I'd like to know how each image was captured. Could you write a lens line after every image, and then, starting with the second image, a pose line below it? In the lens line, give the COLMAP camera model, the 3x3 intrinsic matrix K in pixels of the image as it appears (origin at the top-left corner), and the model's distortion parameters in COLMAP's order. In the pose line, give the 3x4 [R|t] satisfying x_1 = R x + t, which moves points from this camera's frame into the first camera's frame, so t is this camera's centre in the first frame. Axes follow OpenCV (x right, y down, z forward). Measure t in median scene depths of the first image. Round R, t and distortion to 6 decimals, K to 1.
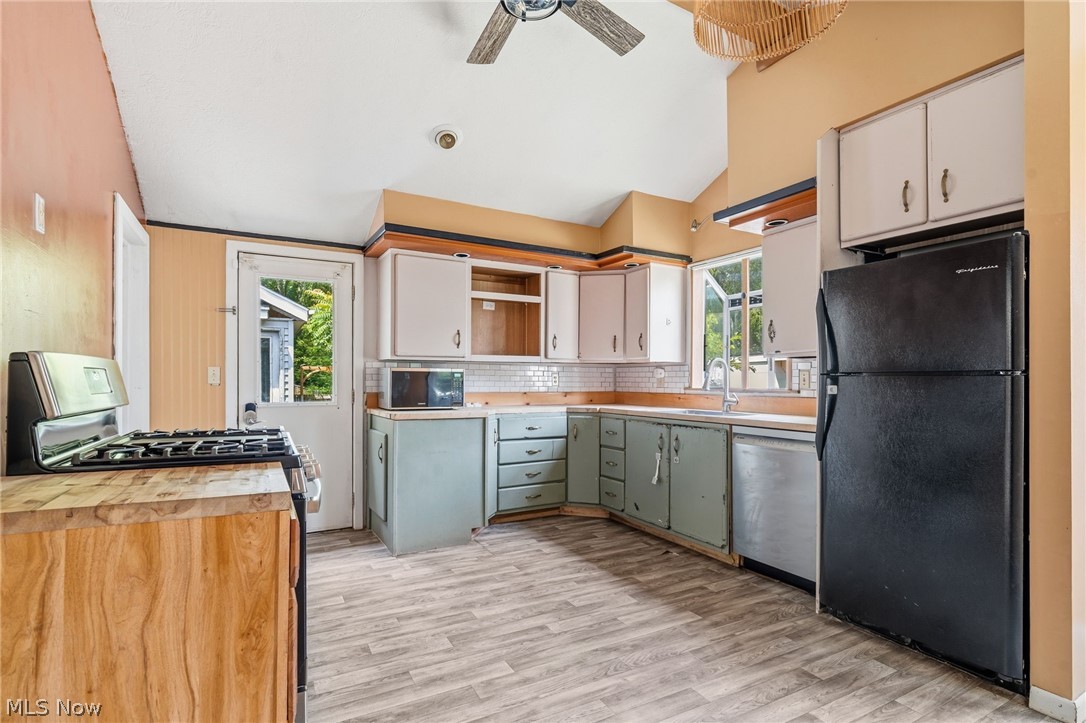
lens RADIAL K [[520.9, 0, 530.9], [0, 520.9, 381.7], [0, 0, 1]] dist [-0.006232, -0.001139]
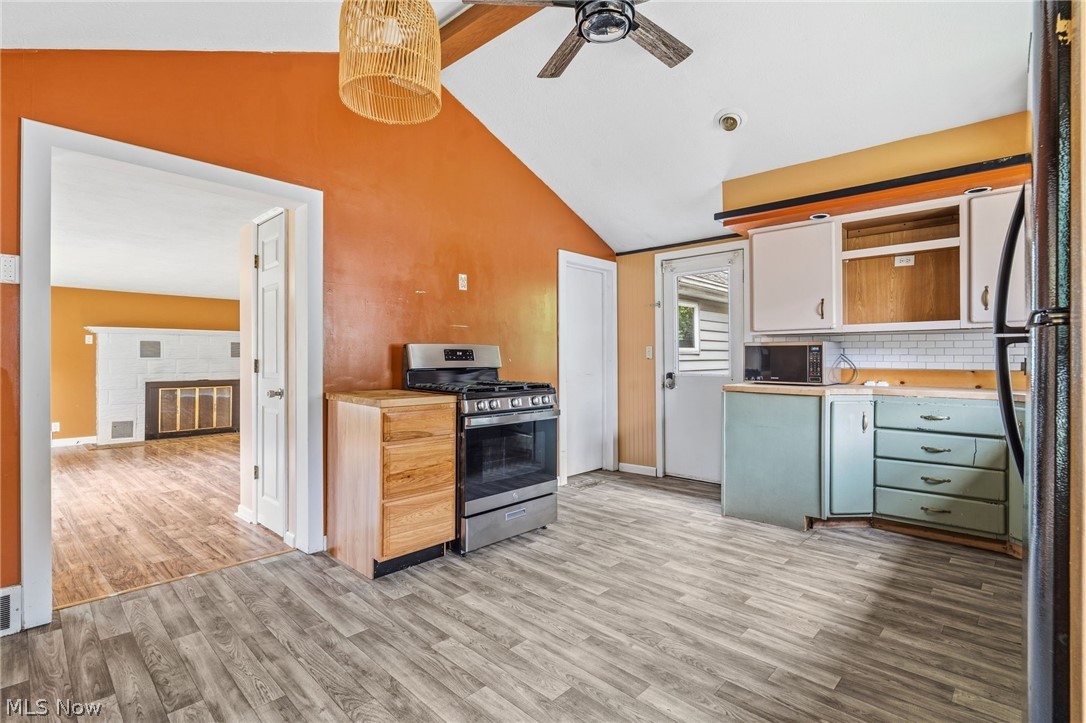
lens RADIAL K [[497.5, 0, 542.2], [0, 497.5, 359.2], [0, 0, 1]] dist [-0.005420, -0.000148]
pose [[0.328001, 0.001677, -0.944676, 0.589683], [0.000402, 0.999998, 0.001914, 0.004736], [0.944677, -0.001007, 0.328000, 0.289151]]
